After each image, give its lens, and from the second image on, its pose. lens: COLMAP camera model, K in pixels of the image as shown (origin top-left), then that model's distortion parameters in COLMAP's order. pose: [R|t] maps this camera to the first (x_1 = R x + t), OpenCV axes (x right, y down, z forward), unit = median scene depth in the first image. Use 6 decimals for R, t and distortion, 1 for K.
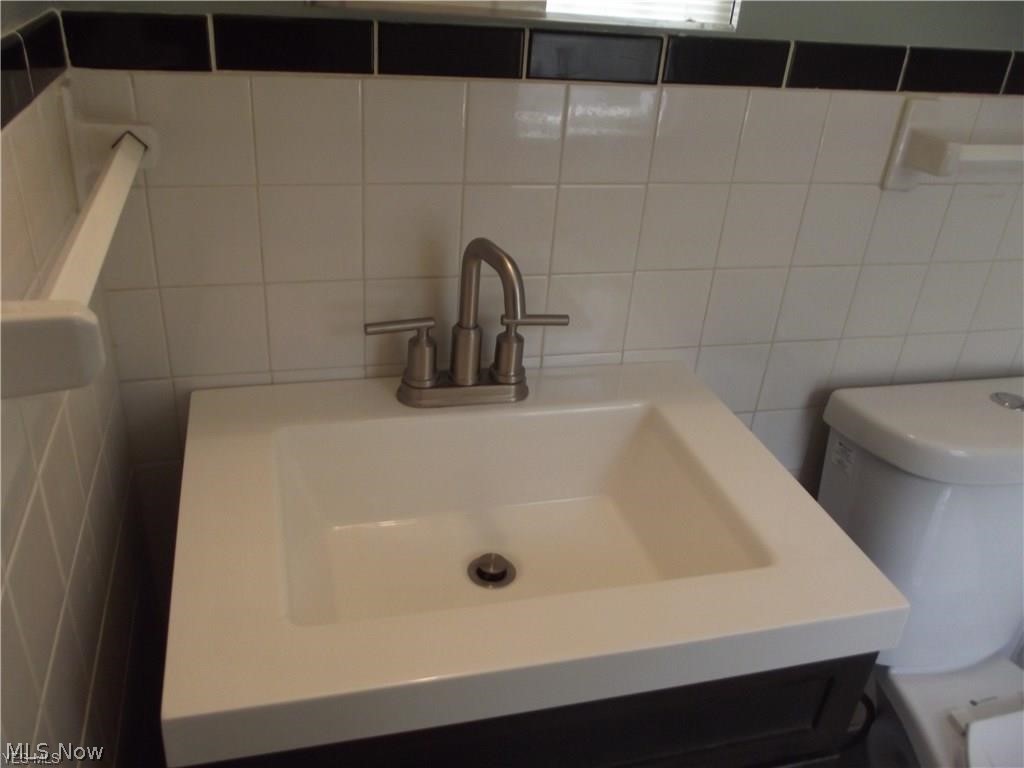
lens RADIAL K [[829.4, 0, 509.3], [0, 829.4, 386.4], [0, 0, 1]] dist [-0.007279, -0.000064]
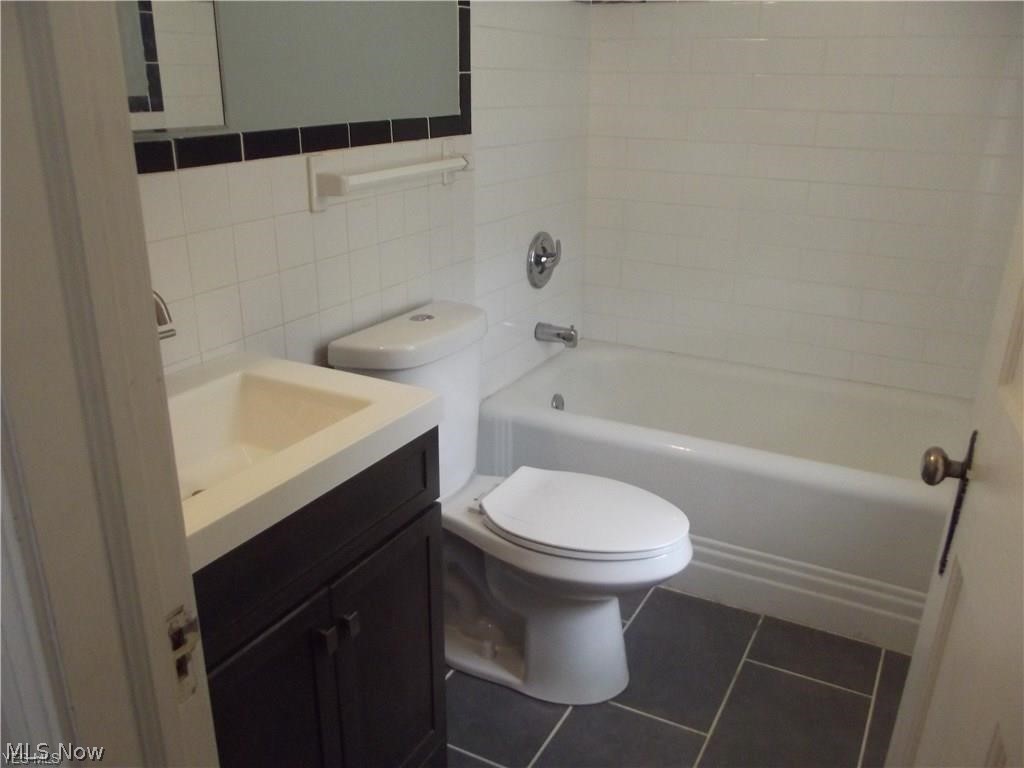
lens RADIAL K [[829.4, 0, 513.5], [0, 829.4, 384.8], [0, 0, 1]] dist [-0.007279, -0.000064]
pose [[0.698147, -0.320978, 0.639972, -0.434945], [0.378659, 0.924161, 0.050434, 0.146010], [-0.607626, 0.207121, 0.766741, -0.426900]]
